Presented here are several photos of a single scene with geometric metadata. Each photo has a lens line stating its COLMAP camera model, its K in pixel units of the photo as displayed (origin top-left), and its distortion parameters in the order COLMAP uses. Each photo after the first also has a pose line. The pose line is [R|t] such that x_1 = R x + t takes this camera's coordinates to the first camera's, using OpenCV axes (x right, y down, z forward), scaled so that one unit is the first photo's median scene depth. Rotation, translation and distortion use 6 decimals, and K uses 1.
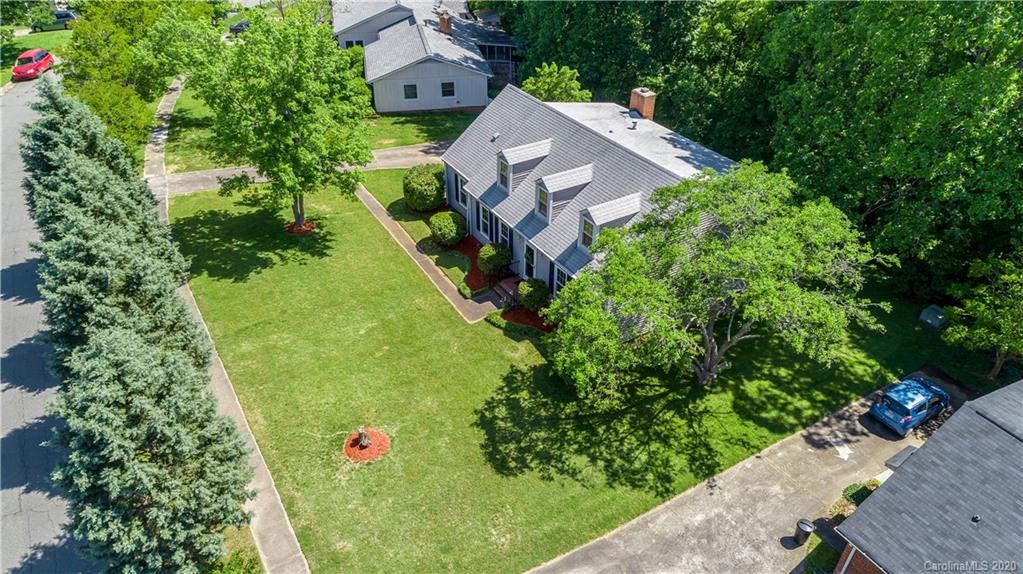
lens RADIAL K [[681.7, 0, 511.5], [0, 681.7, 287.0], [0, 0, 1]] dist [0.030914, -0.001040]
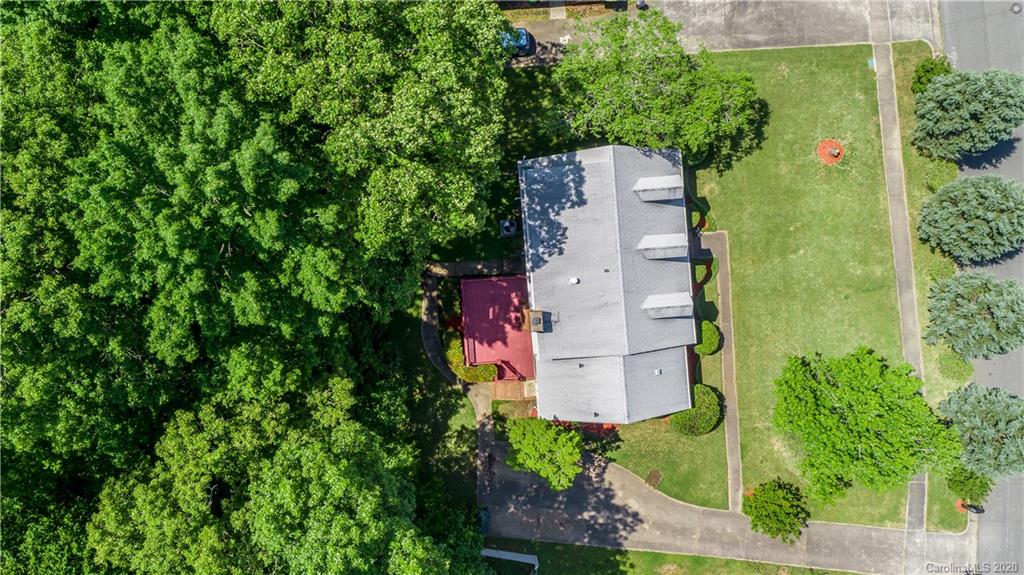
lens RADIAL K [[687.2, 0, 512.0], [0, 687.2, 287.5], [0, 0, 1]] dist [0.003072, 0.001953]
pose [[-0.881664, -0.471872, 0.002514, 0.305792], [0.270423, -0.500888, 0.822181, -1.470472], [-0.386705, 0.725567, 0.569220, 0.536436]]
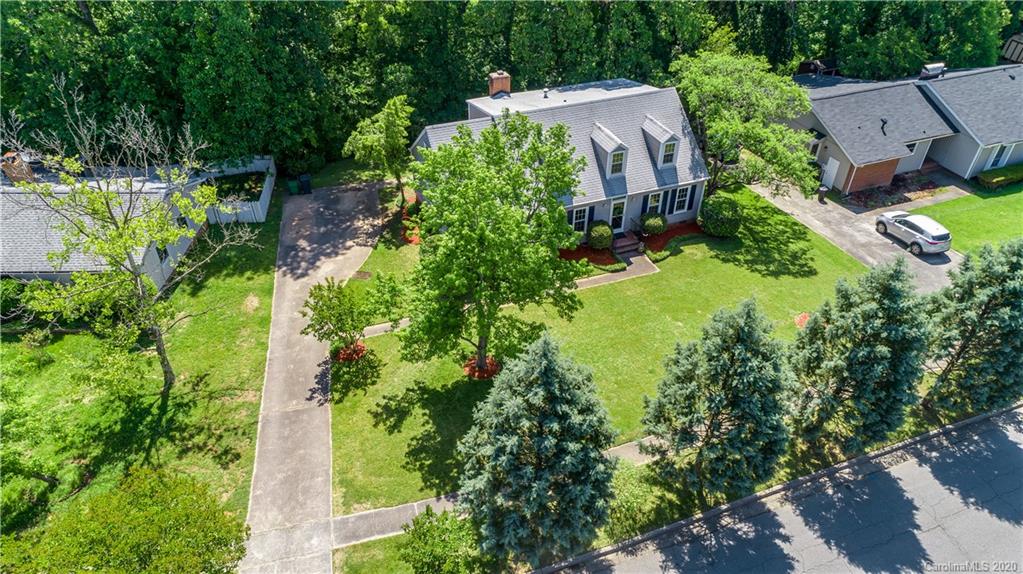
lens RADIAL K [[686.5, 0, 511.5], [0, 686.5, 287.0], [0, 0, 1]] dist [0.003072, 0.001953]
pose [[0.187243, -0.600857, 0.777117, -1.234419], [0.567103, 0.712079, 0.413929, -0.663967], [-0.802081, 0.363201, 0.474079, 0.755029]]
